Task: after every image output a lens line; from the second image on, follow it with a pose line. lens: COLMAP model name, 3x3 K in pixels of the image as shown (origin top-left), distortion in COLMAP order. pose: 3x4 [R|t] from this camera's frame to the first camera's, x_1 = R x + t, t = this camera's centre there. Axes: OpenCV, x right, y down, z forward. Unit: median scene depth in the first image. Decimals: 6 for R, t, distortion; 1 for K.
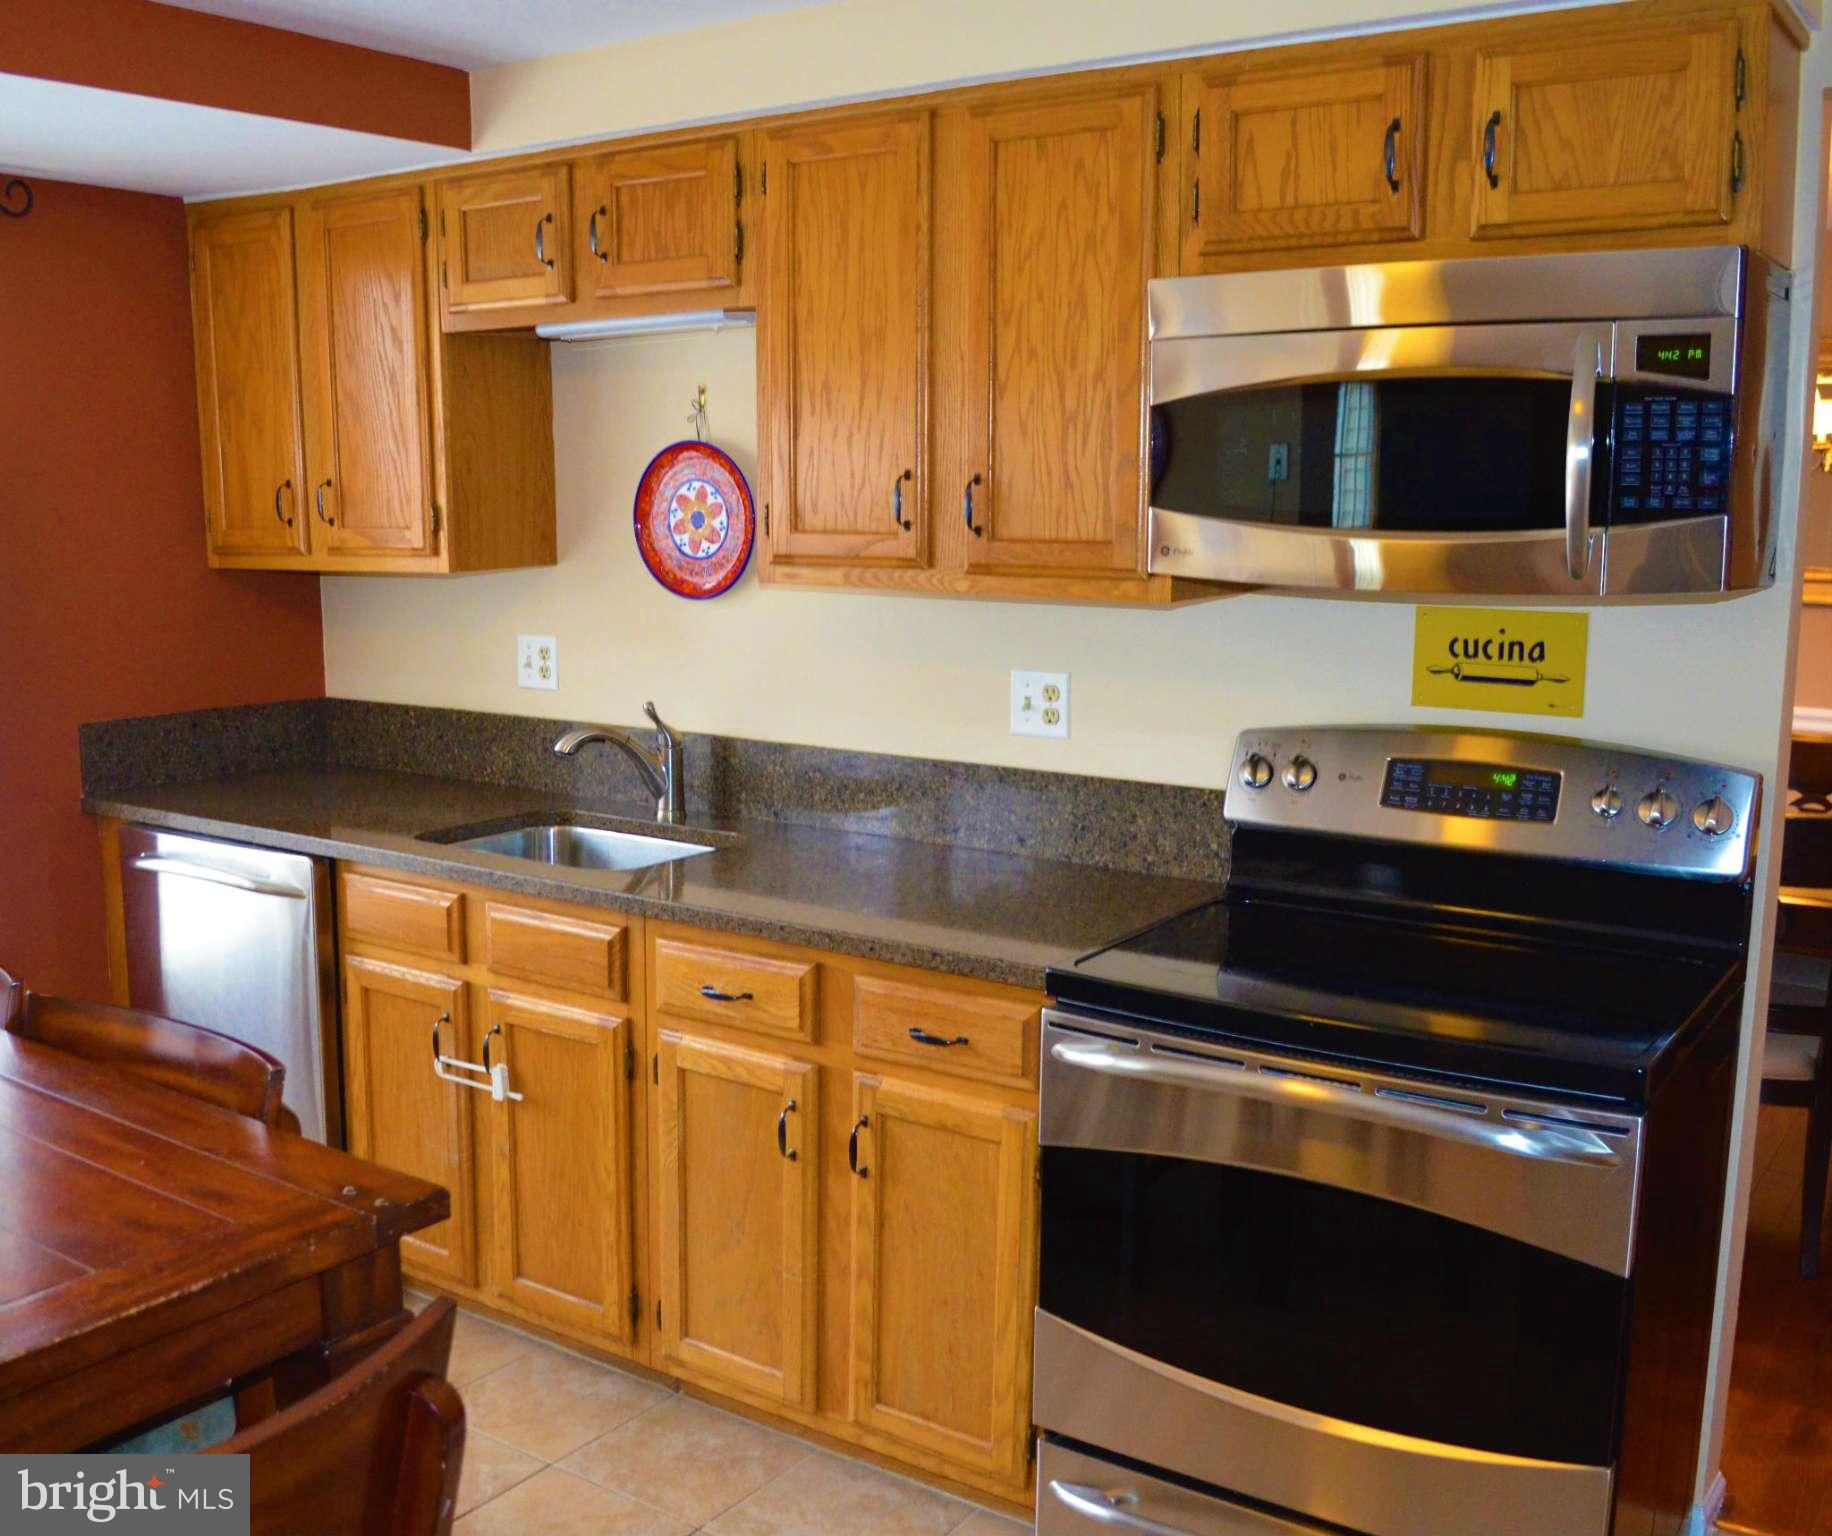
lens RADIAL K [[1827.4, 0, 830.4], [0, 1827.4, 768.8], [0, 0, 1]] dist [-0.089156, 0.019941]
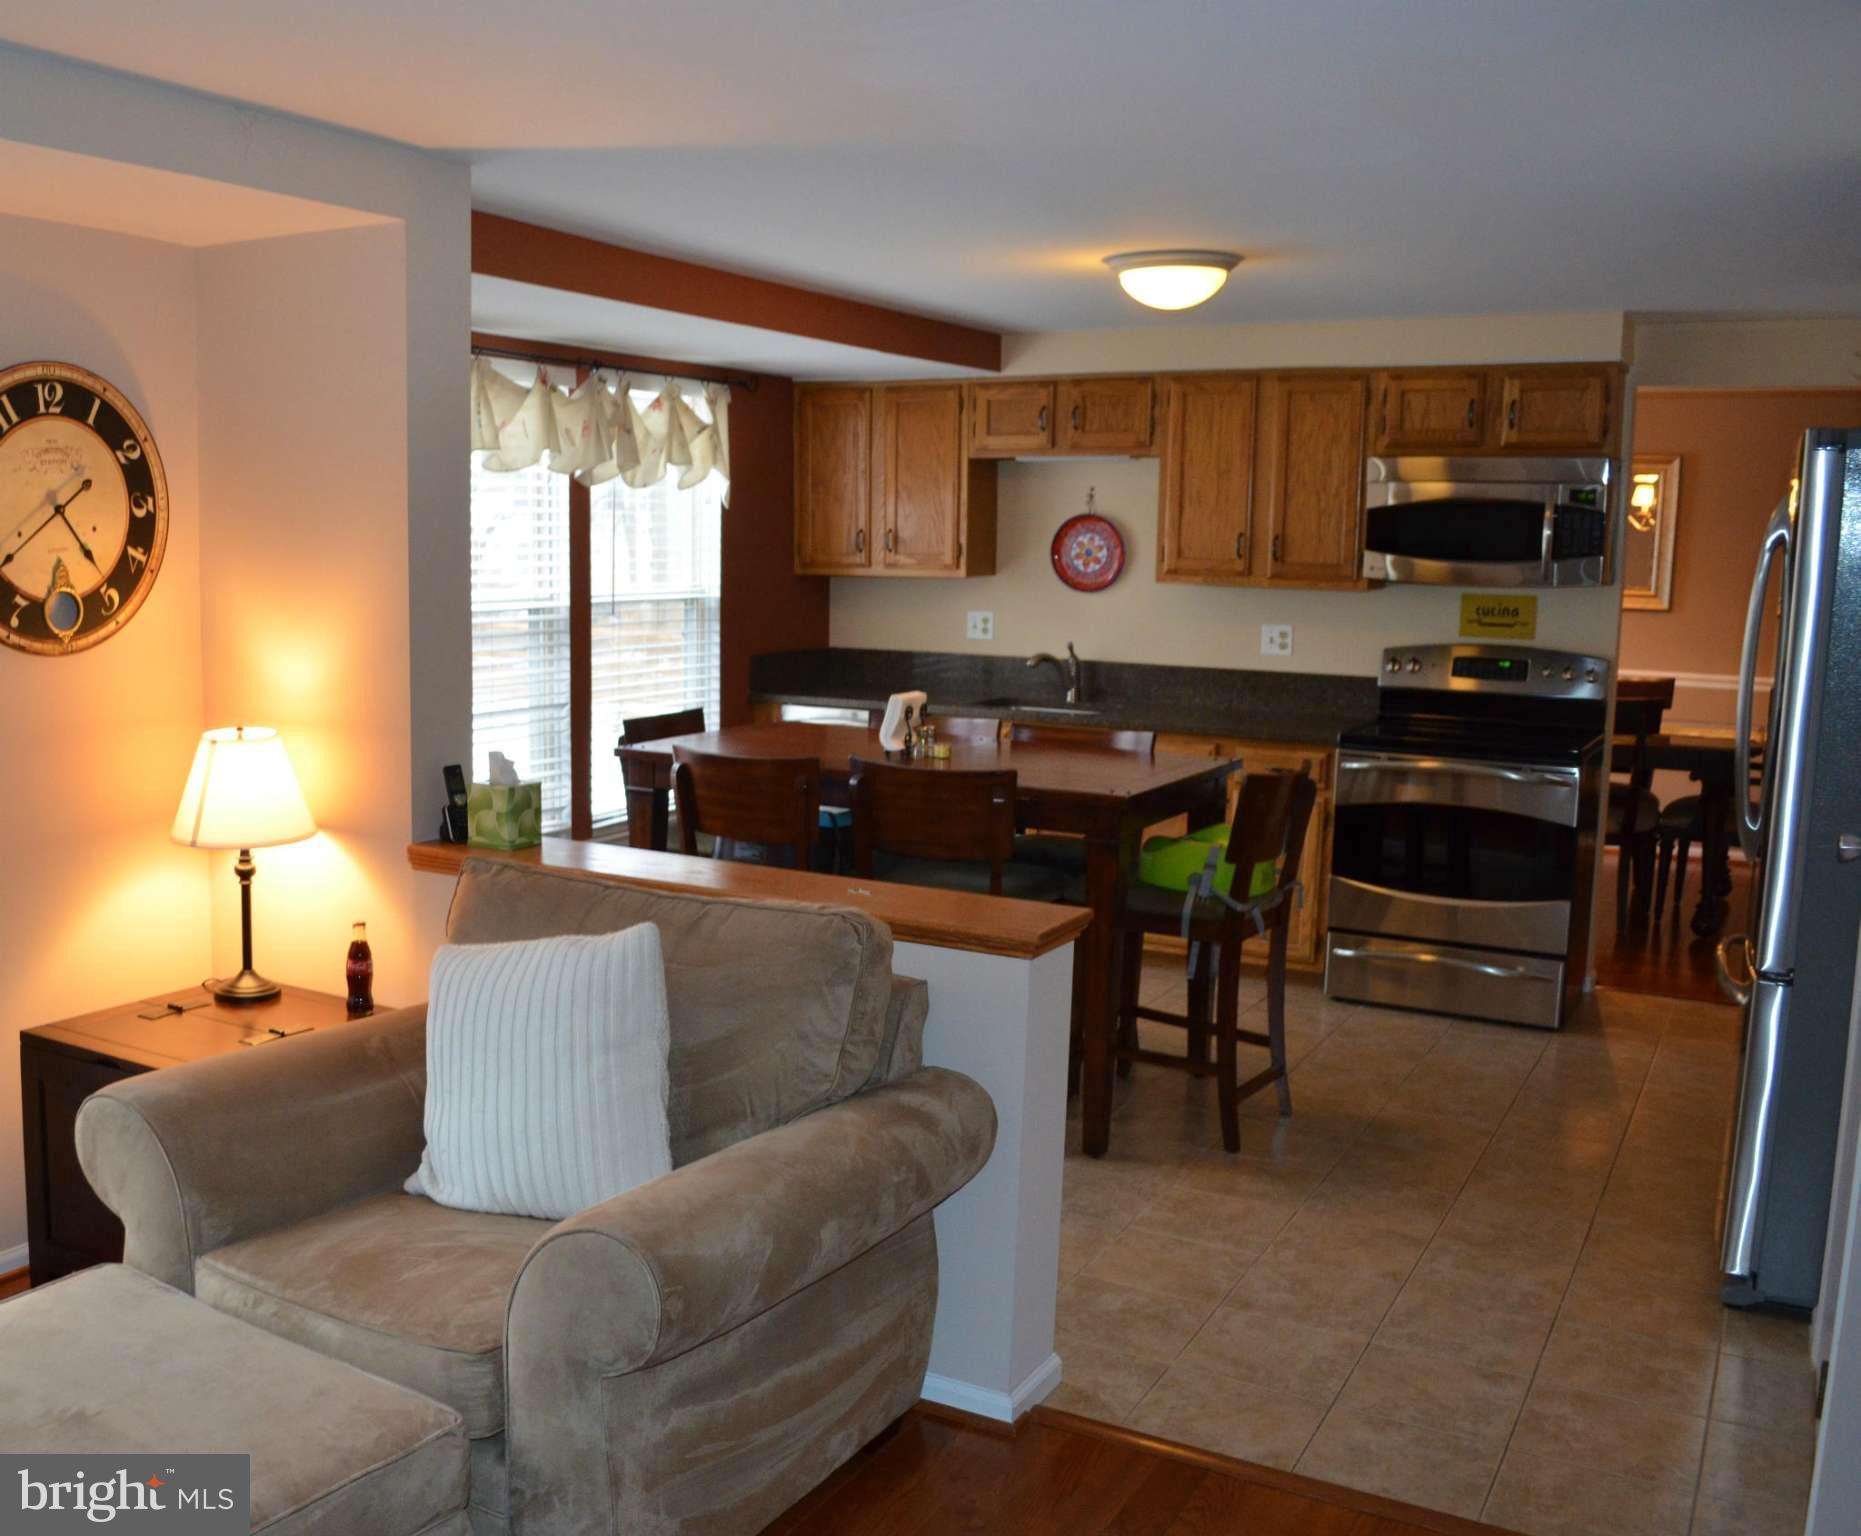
lens RADIAL K [[1812.1, 0, 715.7], [0, 1812.1, 768.8], [0, 0, 1]] dist [-0.079827, 0.004874]
pose [[0.998084, 0.002182, 0.061833, -0.767413], [-0.001021, 0.999823, -0.018789, 0.177585], [-0.061863, 0.018690, 0.997910, -1.218063]]
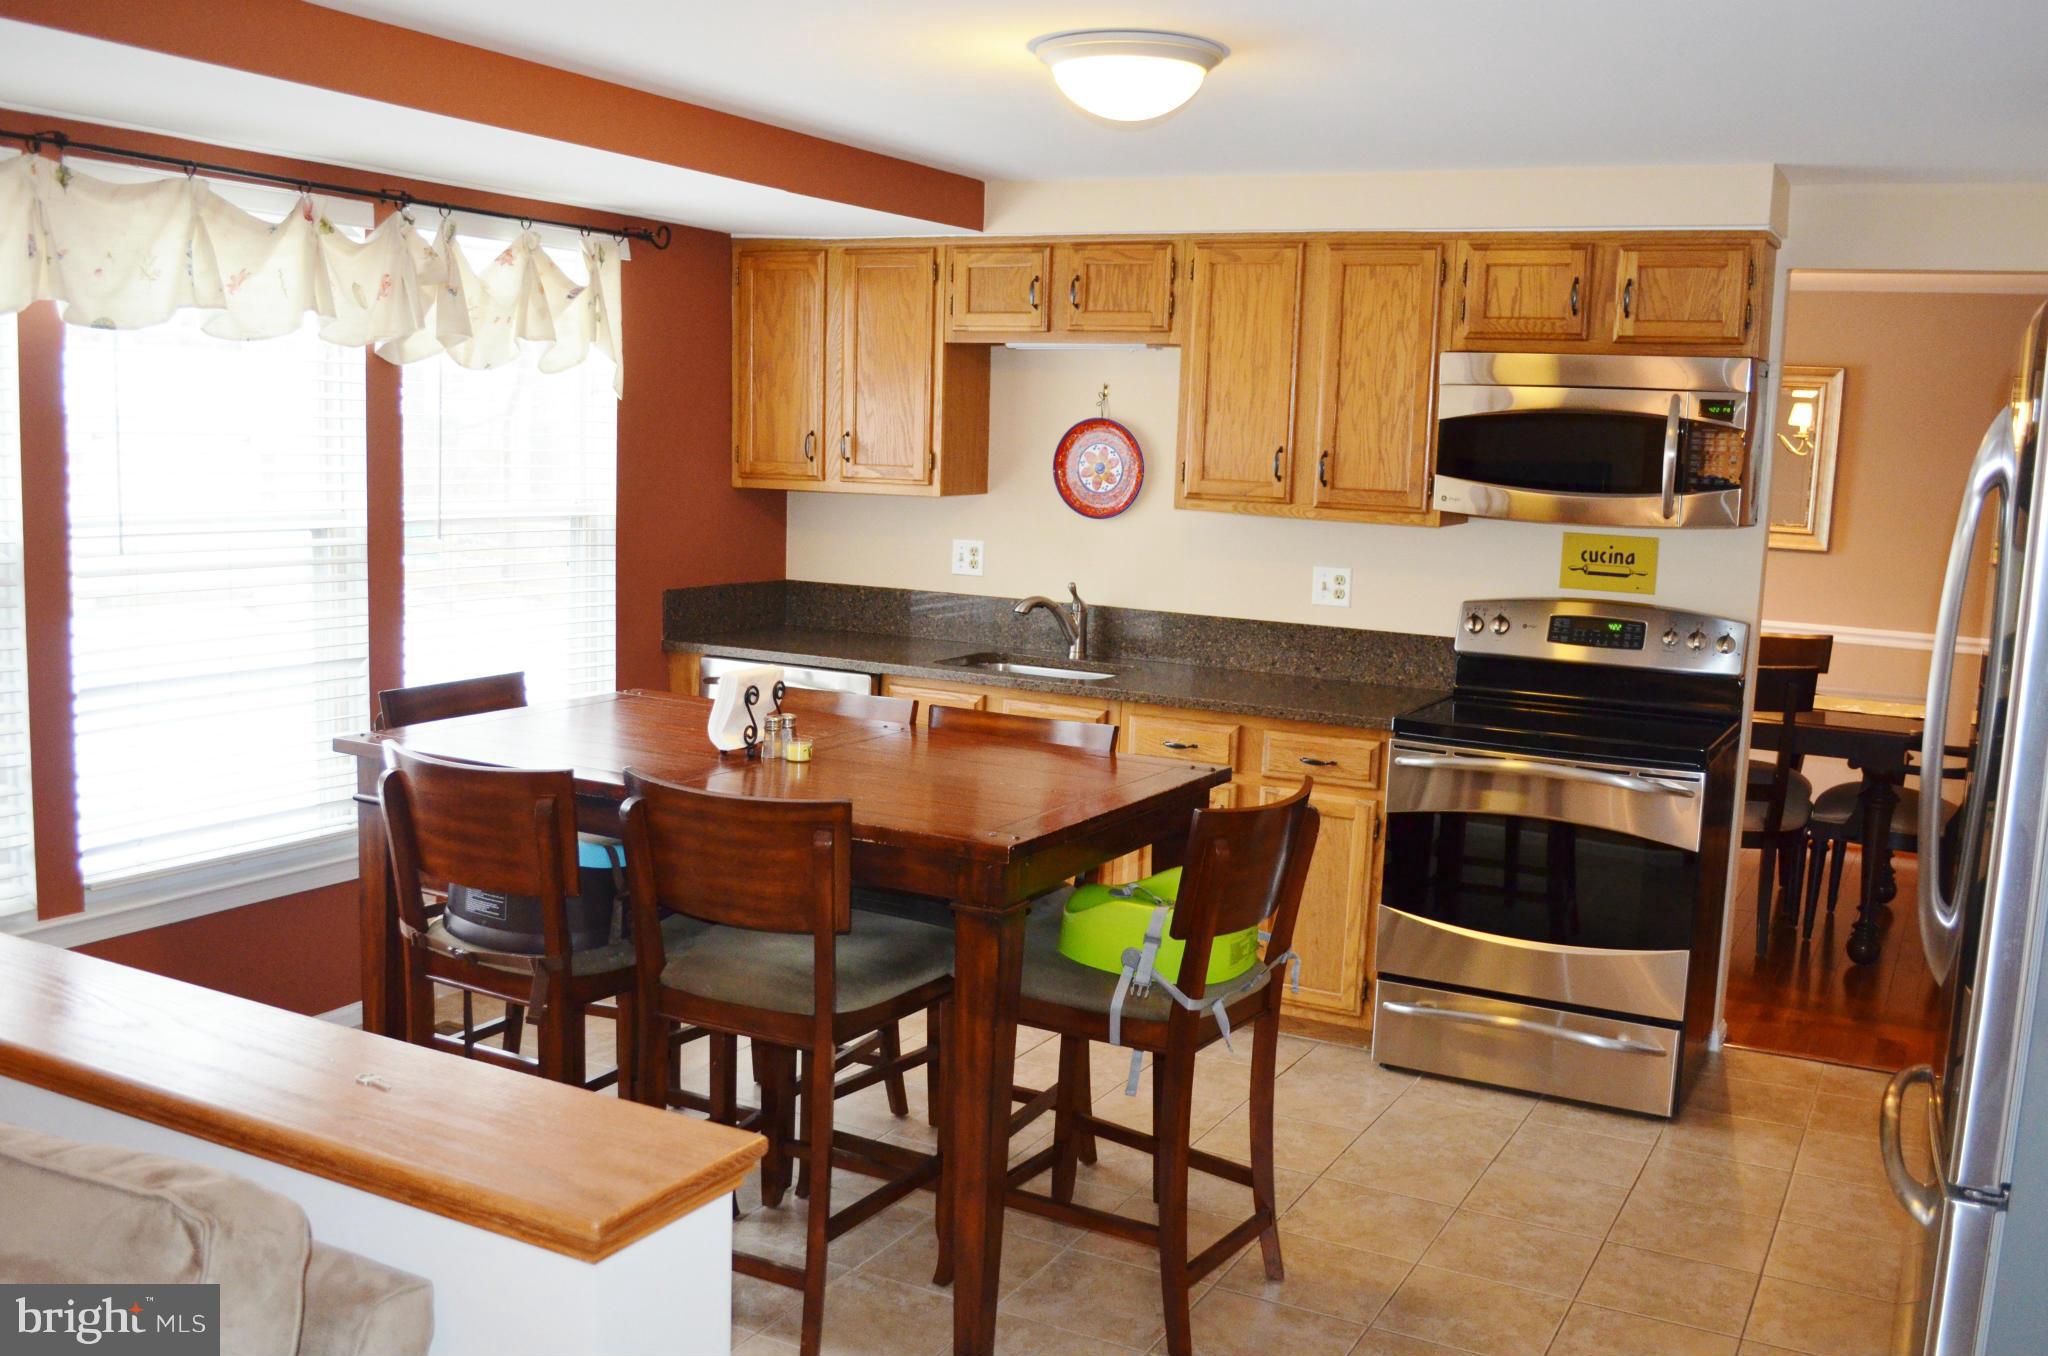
lens RADIAL K [[1873.4, 0, 1024.0], [0, 1873.4, 678.0], [0, 0, 1]] dist [-0.070761, 0.003923]
pose [[0.989280, 0.018091, 0.144903, -0.464481], [-0.015365, 0.999684, -0.019909, 0.097846], [-0.145217, 0.017469, 0.989246, -0.738467]]
